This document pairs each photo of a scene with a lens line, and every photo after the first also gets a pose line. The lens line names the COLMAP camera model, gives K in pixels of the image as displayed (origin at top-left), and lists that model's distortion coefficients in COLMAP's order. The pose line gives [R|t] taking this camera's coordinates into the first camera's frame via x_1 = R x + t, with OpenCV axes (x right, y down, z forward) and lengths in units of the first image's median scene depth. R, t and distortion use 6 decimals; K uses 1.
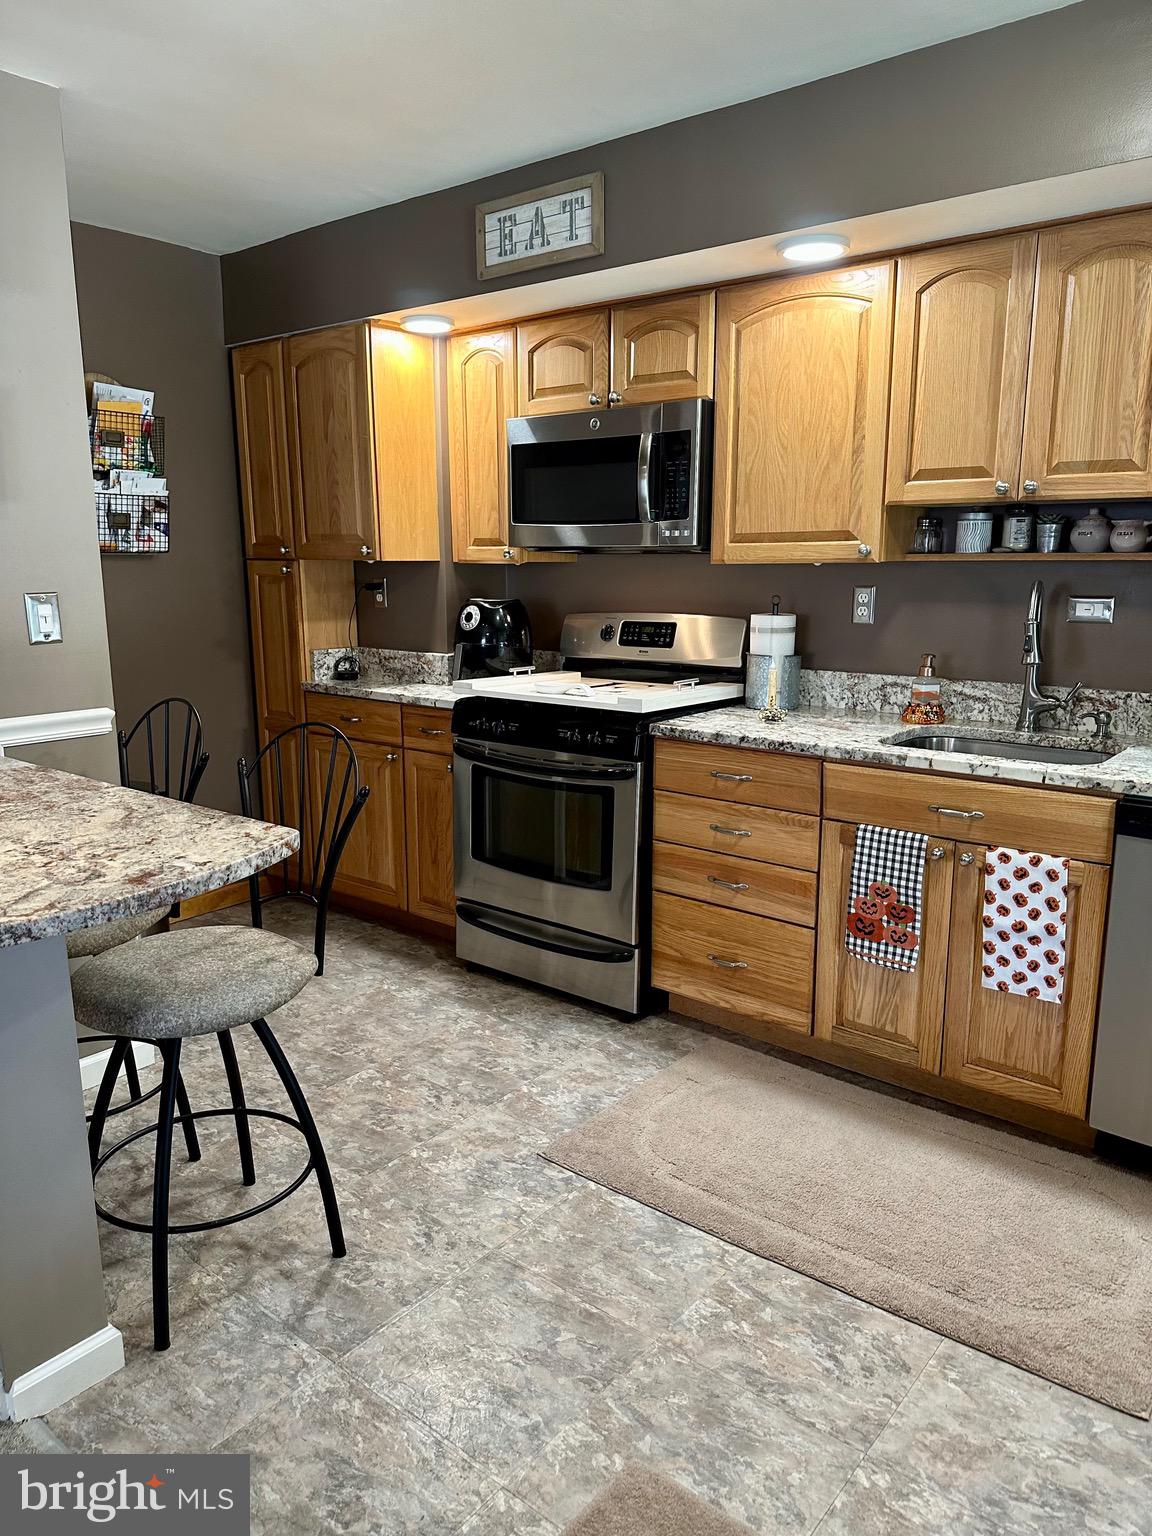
lens RADIAL K [[1069.1, 0, 574.3], [0, 1069.1, 792.0], [0, 0, 1]] dist [0.136853, -0.277904]
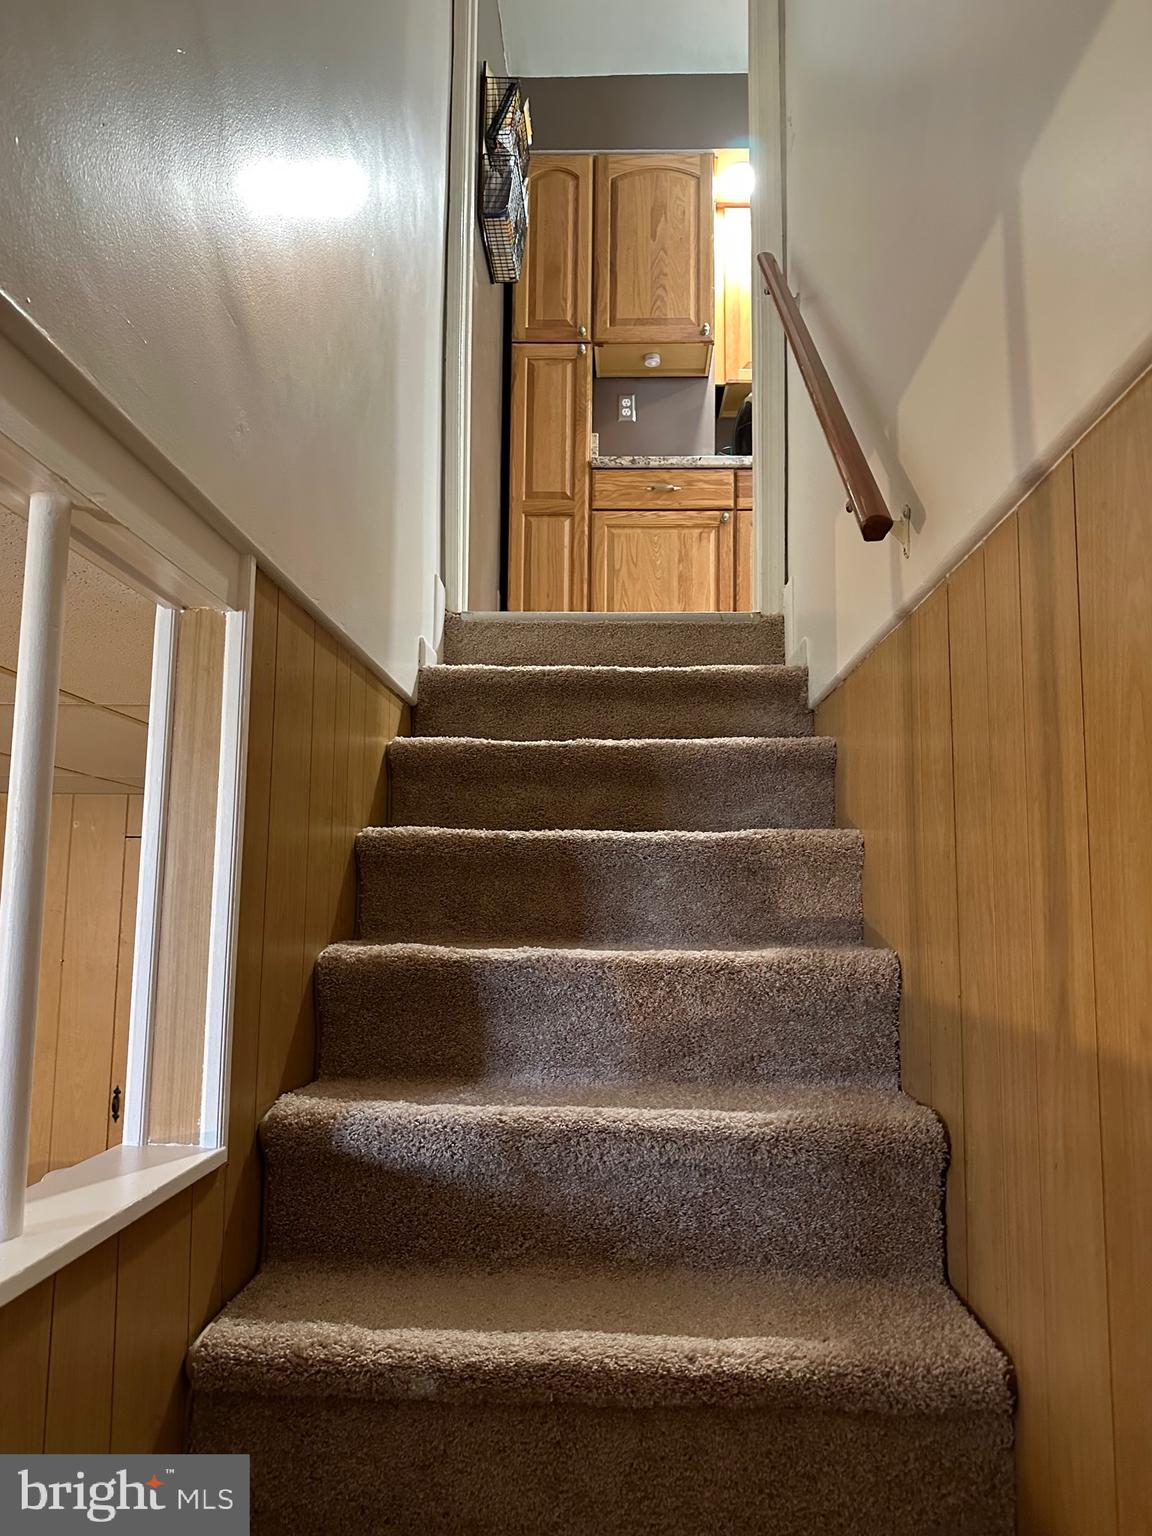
lens RADIAL K [[1069.1, 0, 574.3], [0, 1069.1, 792.0], [0, 0, 1]] dist [0.136853, -0.277904]
pose [[0.796603, 0.079805, 0.599211, -1.145091], [0.113635, 0.953807, -0.278100, 0.633798], [-0.593726, 0.289626, 0.750737, 0.496268]]
